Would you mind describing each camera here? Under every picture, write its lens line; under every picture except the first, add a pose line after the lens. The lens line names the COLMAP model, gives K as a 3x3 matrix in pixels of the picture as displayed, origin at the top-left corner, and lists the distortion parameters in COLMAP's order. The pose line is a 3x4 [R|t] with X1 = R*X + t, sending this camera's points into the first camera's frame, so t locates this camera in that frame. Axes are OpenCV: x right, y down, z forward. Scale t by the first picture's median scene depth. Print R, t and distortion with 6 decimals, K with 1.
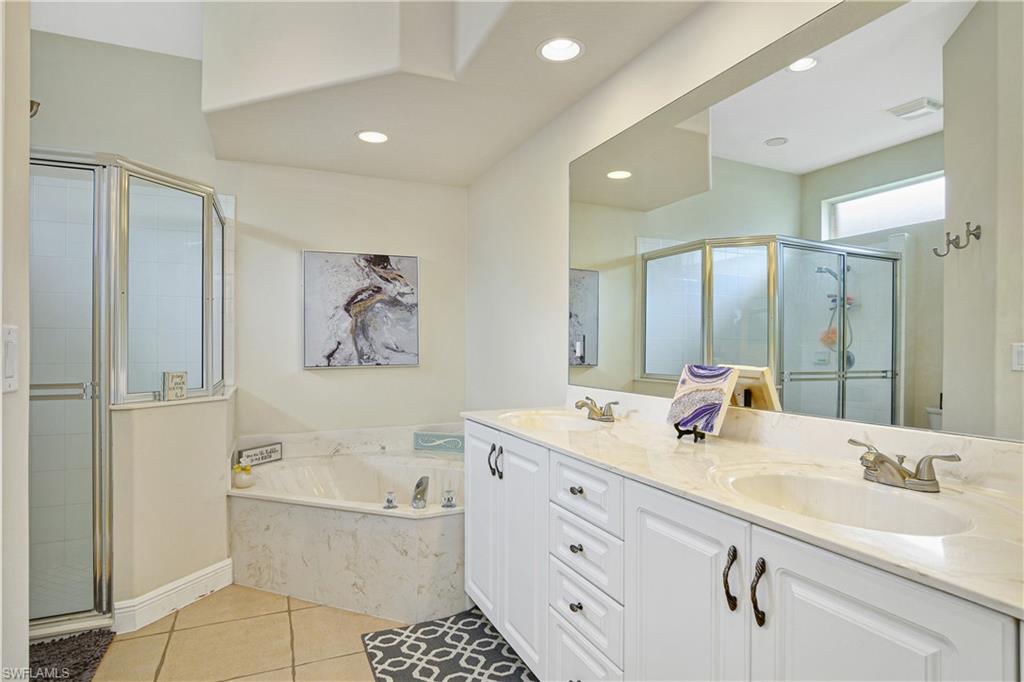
lens RADIAL K [[559.5, 0, 512.0], [0, 559.5, 341.0], [0, 0, 1]] dist [0.000223, 0.000046]
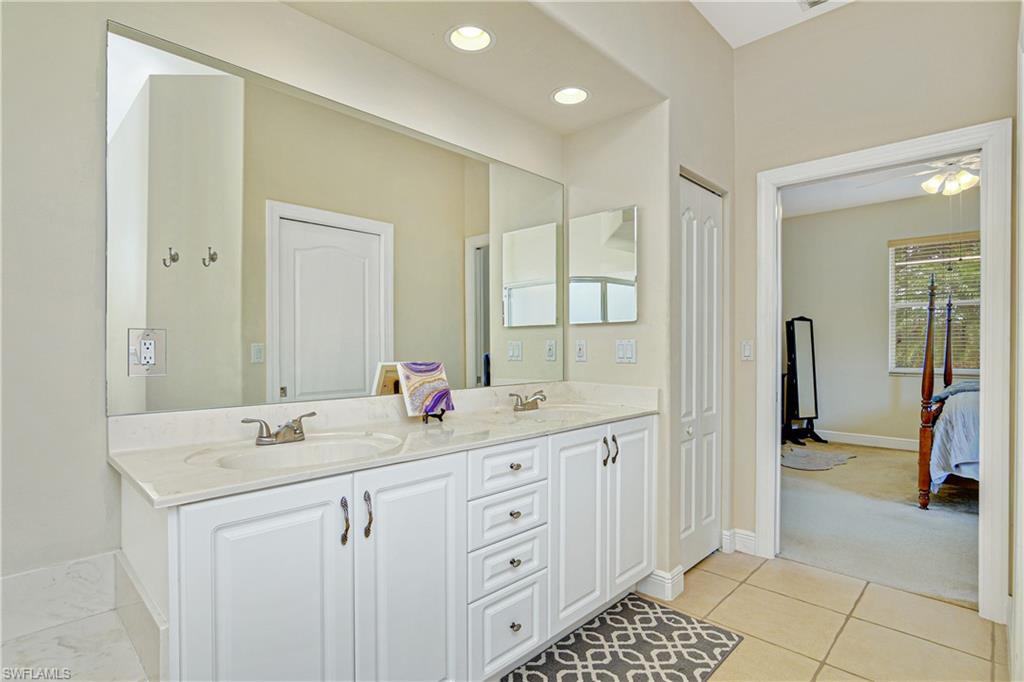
lens RADIAL K [[515.4, 0, 512.0], [0, 515.4, 341.0], [0, 0, 1]] dist [-0.002750, -0.000392]
pose [[-0.380611, -0.006655, 0.924711, -0.858525], [0.003169, 0.999959, 0.008501, -0.005362], [-0.924730, 0.006166, -0.380574, 1.530145]]
